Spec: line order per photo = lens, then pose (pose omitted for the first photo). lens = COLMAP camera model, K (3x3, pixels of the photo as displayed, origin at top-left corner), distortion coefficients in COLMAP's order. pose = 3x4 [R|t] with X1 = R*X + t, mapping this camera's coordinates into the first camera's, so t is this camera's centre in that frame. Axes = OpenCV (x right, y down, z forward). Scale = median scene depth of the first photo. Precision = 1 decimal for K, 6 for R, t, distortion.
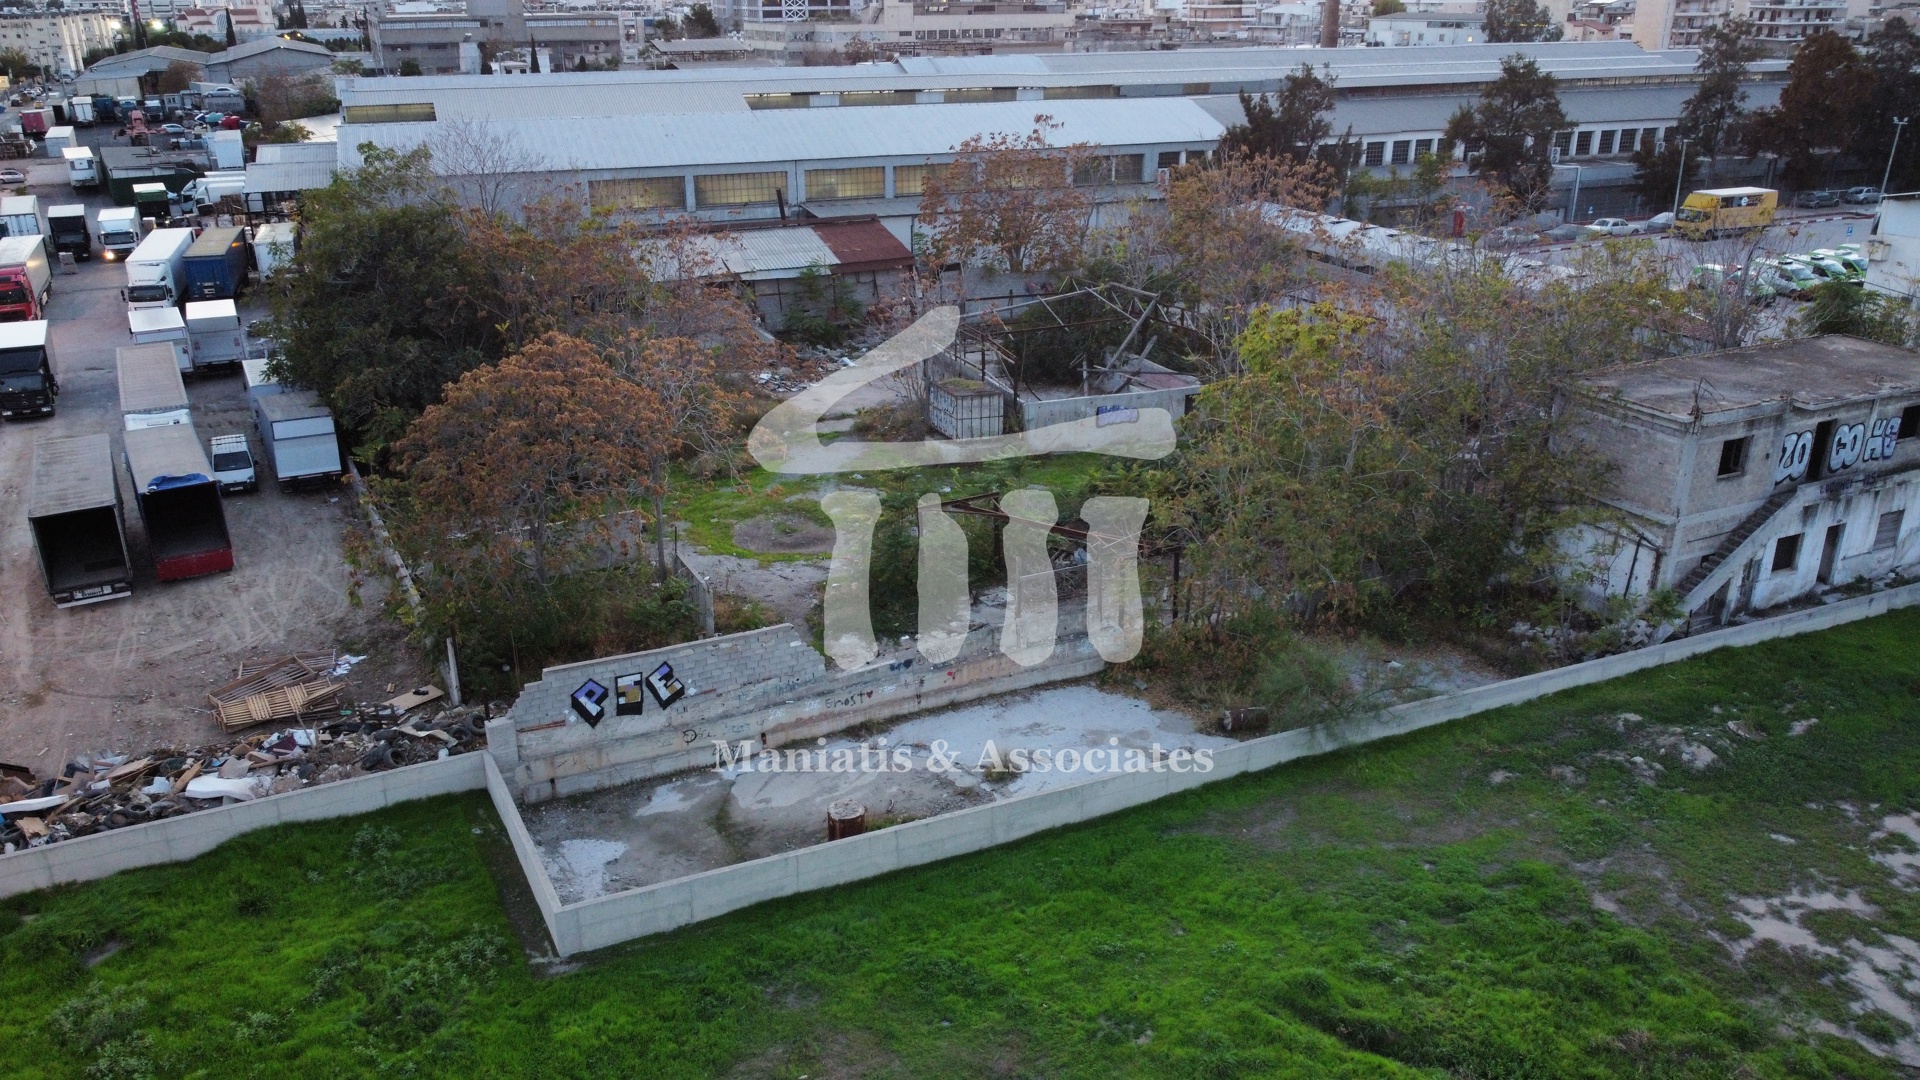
lens RADIAL K [[1452.6, 0, 956.2], [0, 1452.6, 538.3], [0, 0, 1]] dist [0.005747, -0.012581]
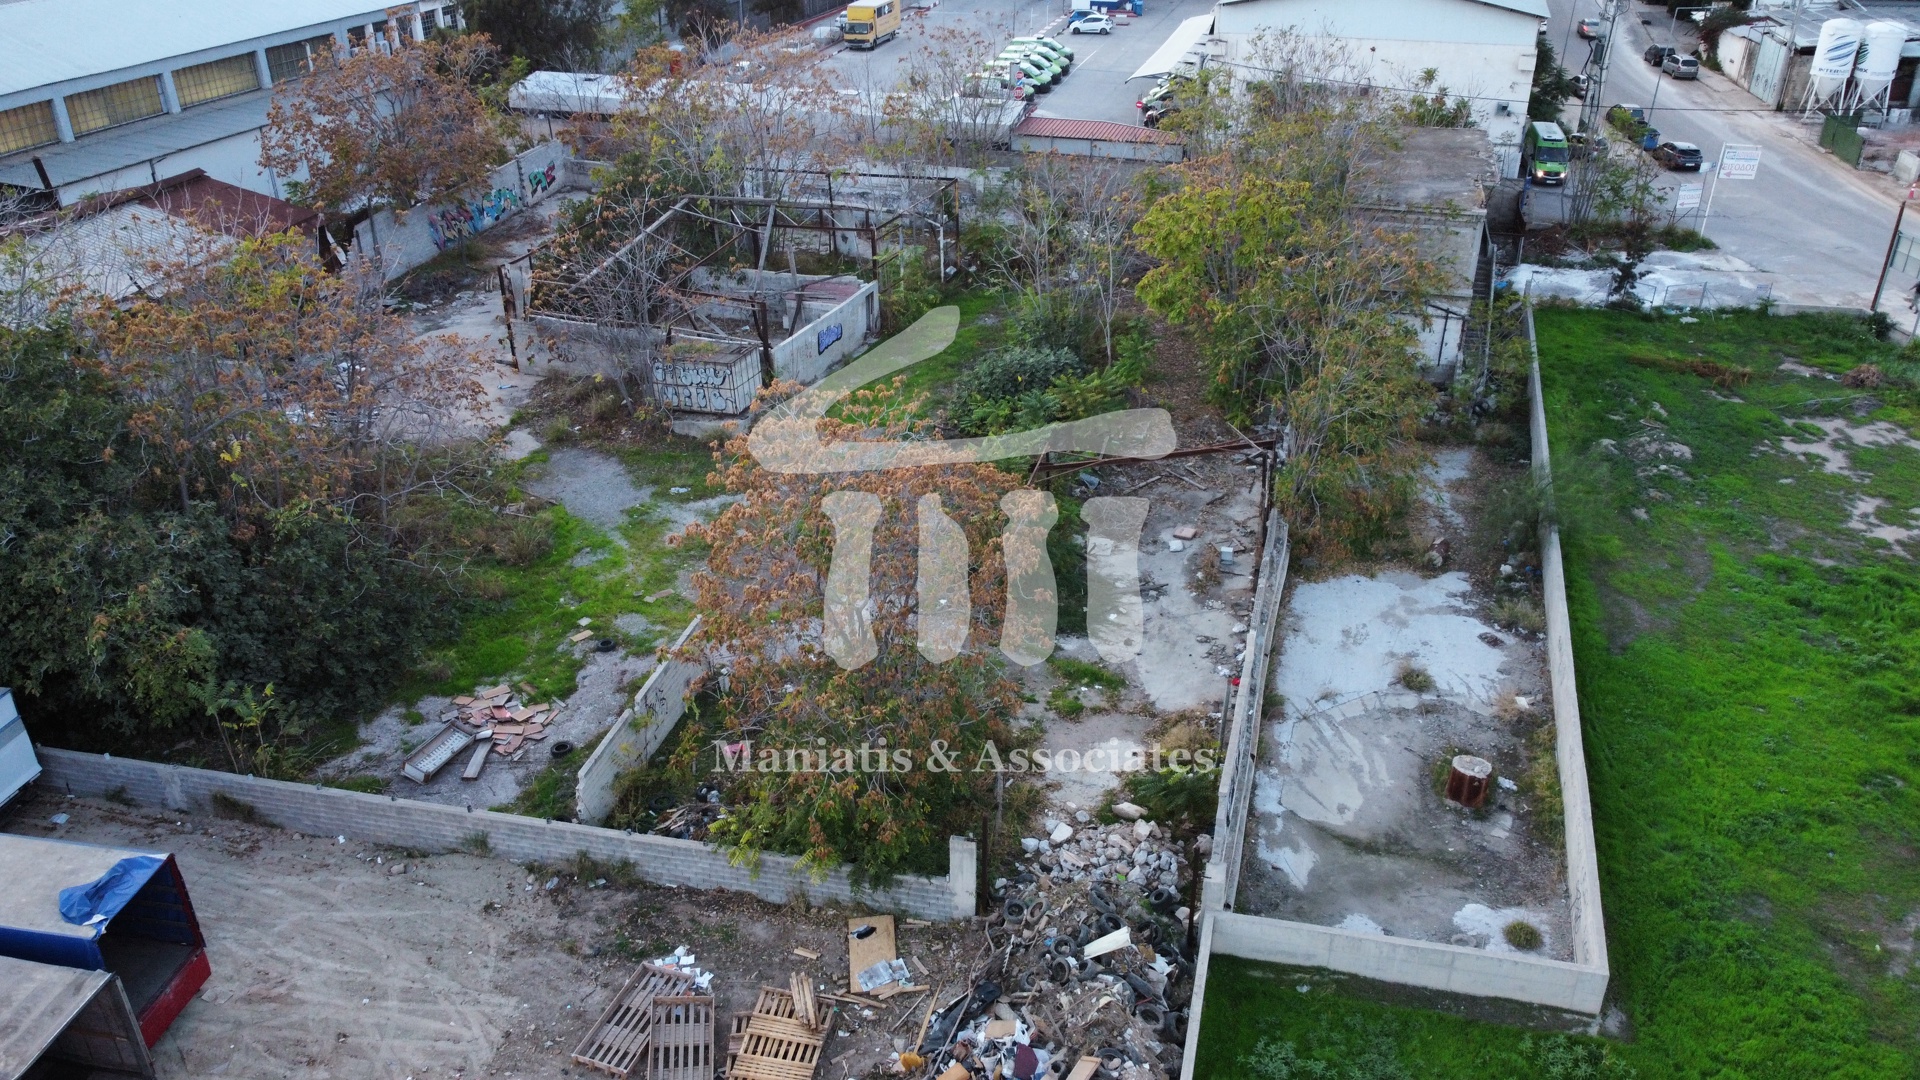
lens RADIAL K [[1456.2, 0, 955.9], [0, 1456.2, 538.0], [0, 0, 1]] dist [-0.004430, 0.006002]
pose [[0.652440, -0.358770, 0.667538, -0.576248], [0.272328, 0.932997, 0.235273, -0.184516], [-0.707220, 0.028288, 0.706428, 0.330239]]
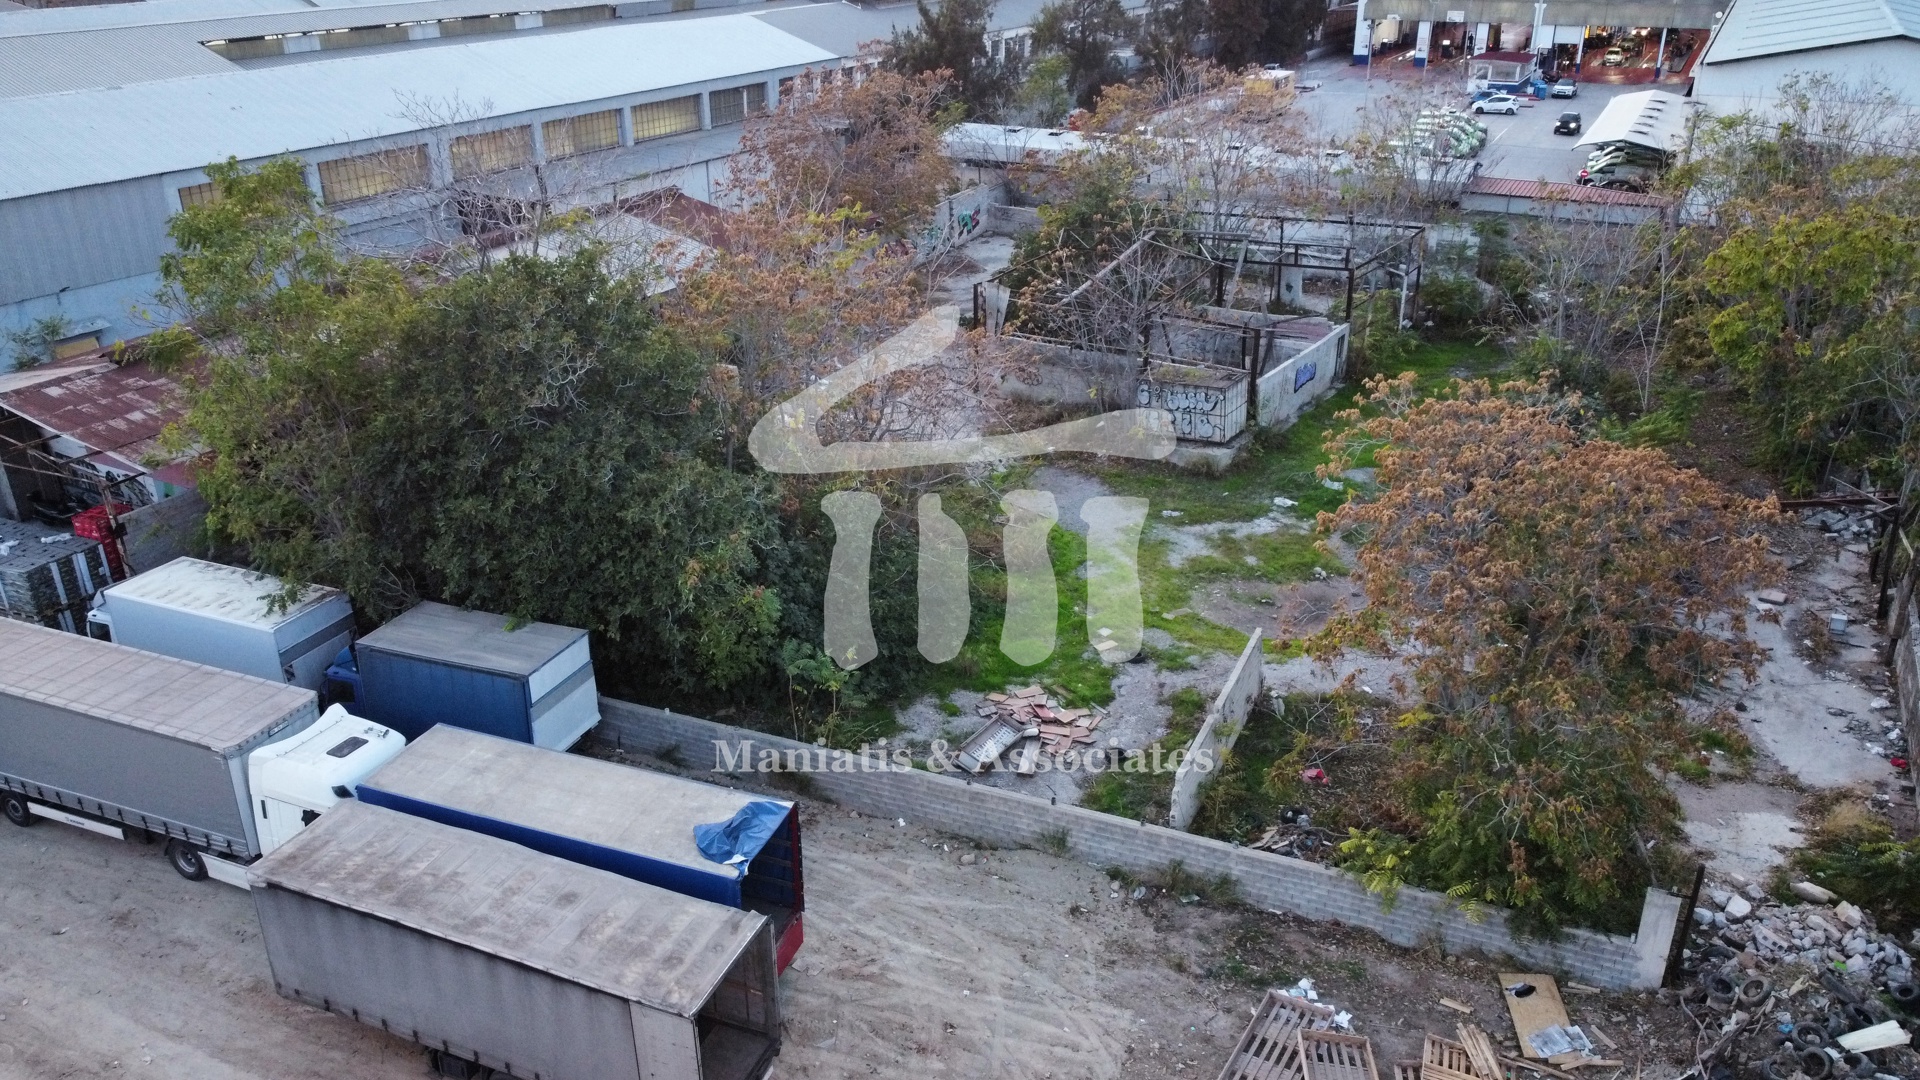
lens RADIAL K [[1447.9, 0, 960.2], [0, 1447.9, 539.5], [0, 0, 1]] dist [0.015698, -0.010138]
pose [[0.782179, -0.255768, 0.568137, -0.661196], [0.223666, 0.966343, 0.127104, -0.167902], [-0.581524, 0.027655, 0.813059, 0.468614]]
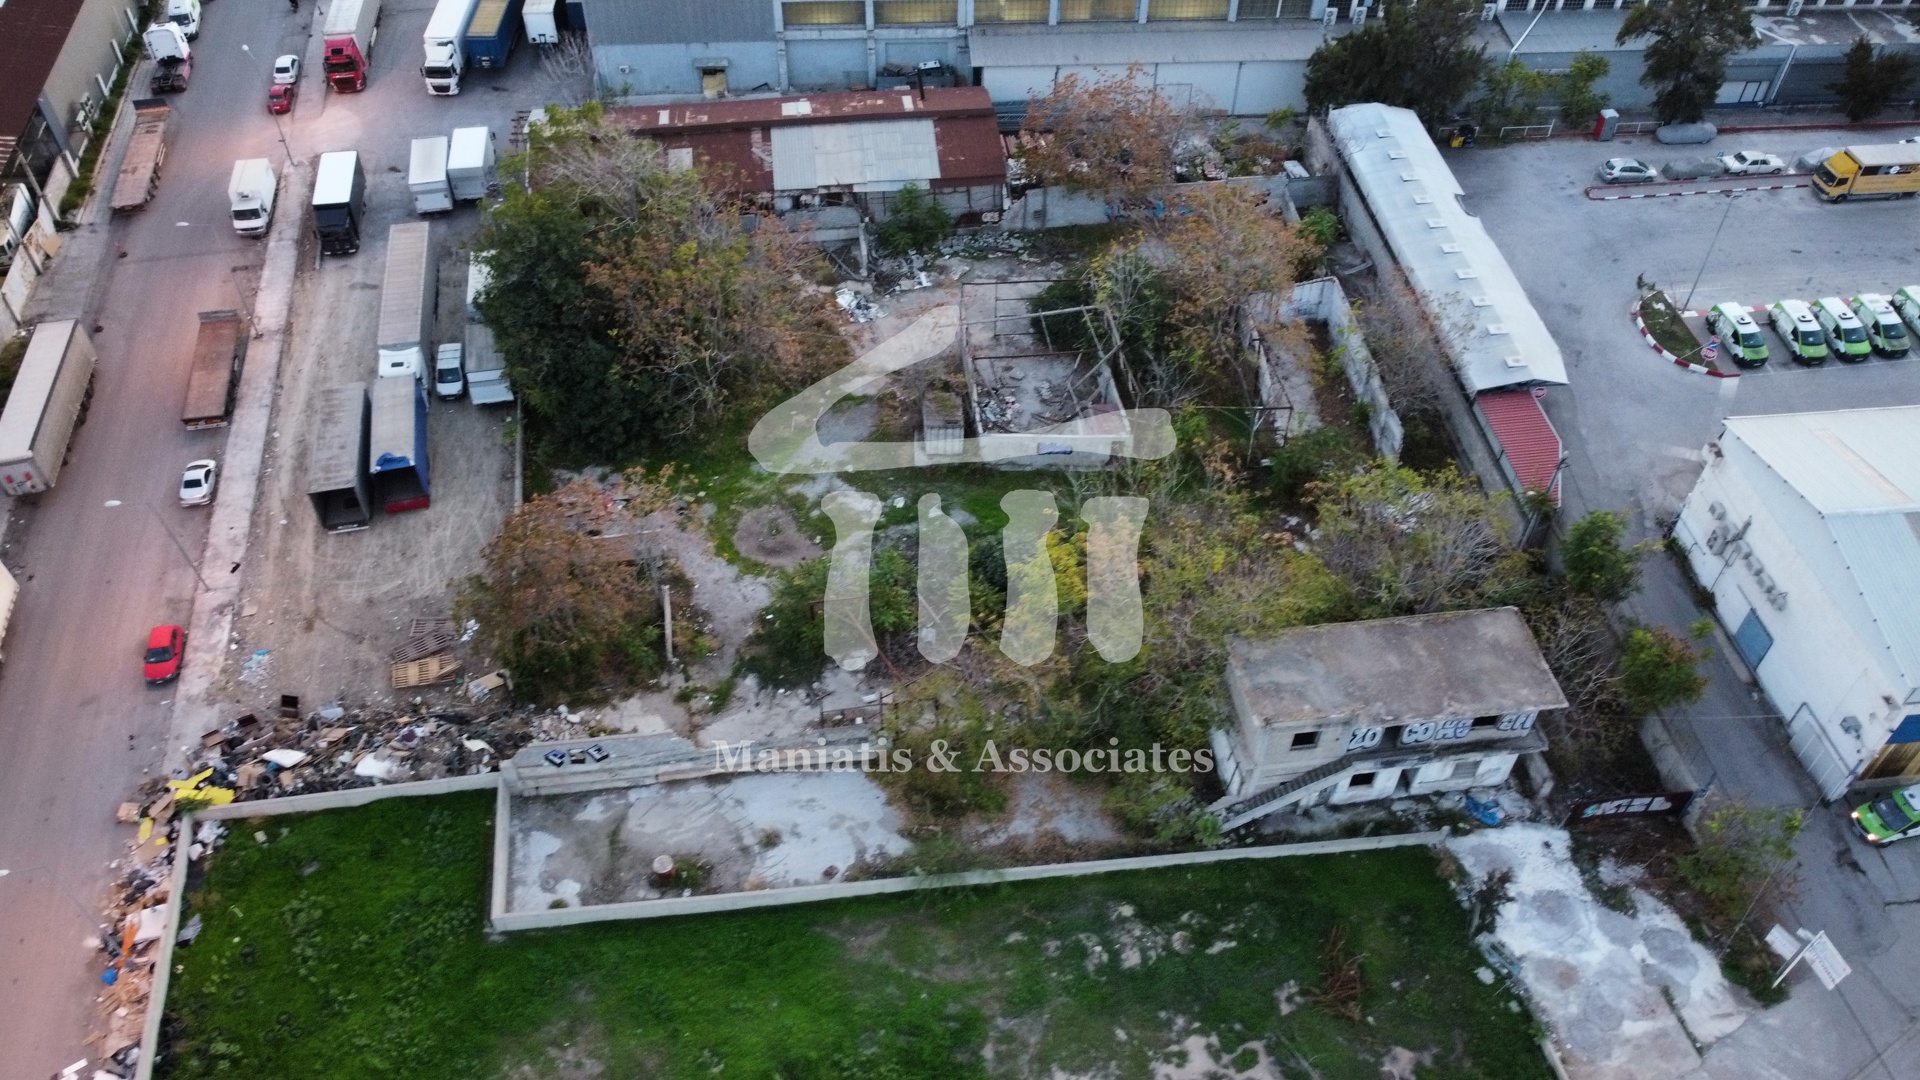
lens RADIAL K [[1450.7, 0, 957.0], [0, 1450.7, 540.3], [0, 0, 1]] dist [0.006879, -0.006715]
pose [[0.953303, 0.227685, -0.198424, 0.350660], [-0.122457, 0.891975, 0.435184, -0.653405], [0.276075, -0.390564, 0.878204, -0.238943]]
